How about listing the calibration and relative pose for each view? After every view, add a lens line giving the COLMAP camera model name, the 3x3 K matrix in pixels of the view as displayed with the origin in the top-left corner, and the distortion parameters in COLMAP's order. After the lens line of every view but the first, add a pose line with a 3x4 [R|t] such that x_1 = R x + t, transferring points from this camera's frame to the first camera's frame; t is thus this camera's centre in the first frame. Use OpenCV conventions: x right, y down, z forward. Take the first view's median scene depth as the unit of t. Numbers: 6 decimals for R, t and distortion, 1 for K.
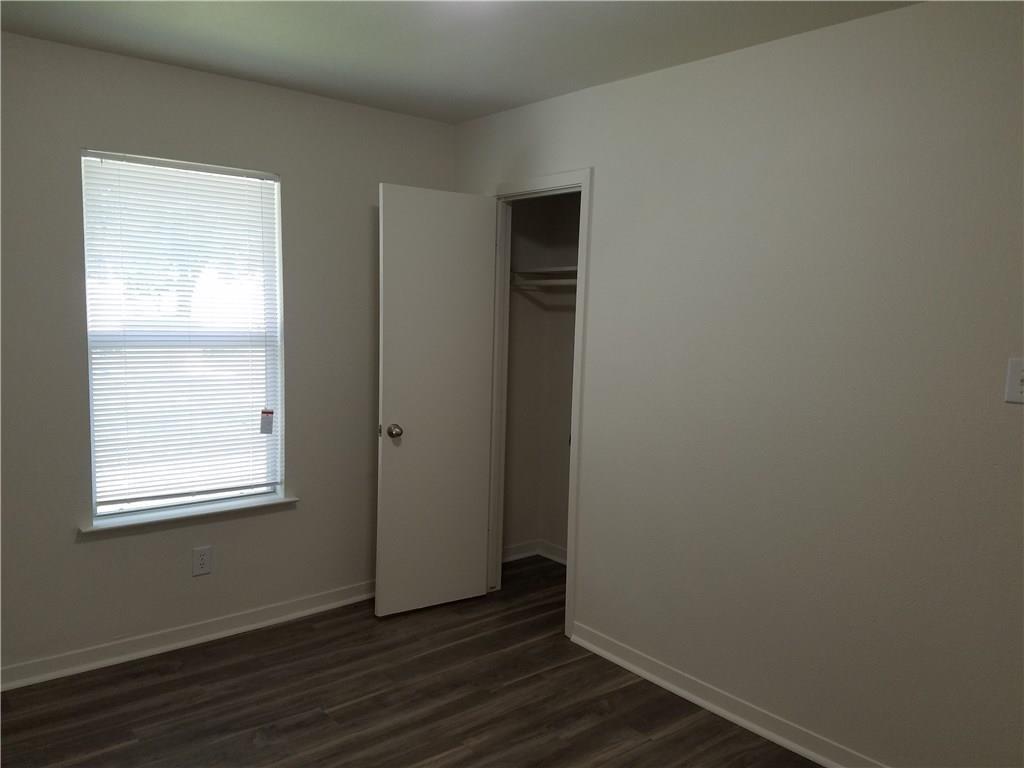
lens RADIAL K [[763.9, 0, 506.9], [0, 763.9, 397.9], [0, 0, 1]] dist [0.092497, -0.134936]
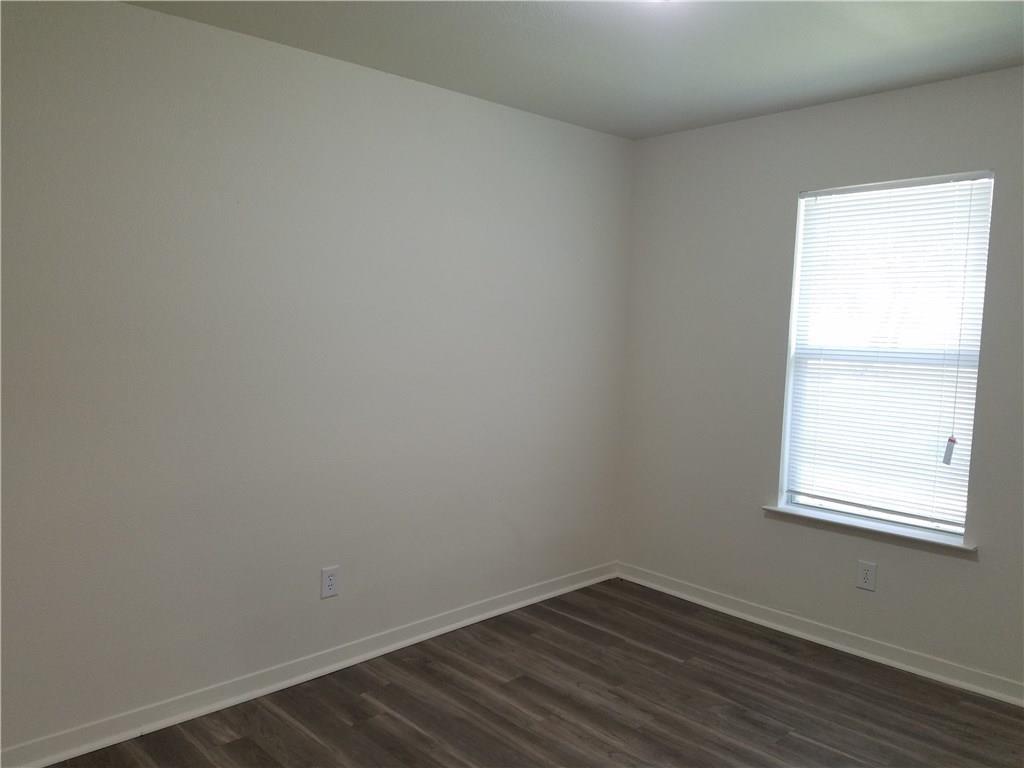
lens RADIAL K [[806.1, 0, 509.4], [0, 806.1, 402.0], [0, 0, 1]] dist [-0.000878, -0.001985]
pose [[0.058111, 0.078893, -0.995188, 0.636598], [-0.124131, 0.989707, 0.071210, -0.030809], [0.990563, 0.119396, 0.067306, 0.469459]]
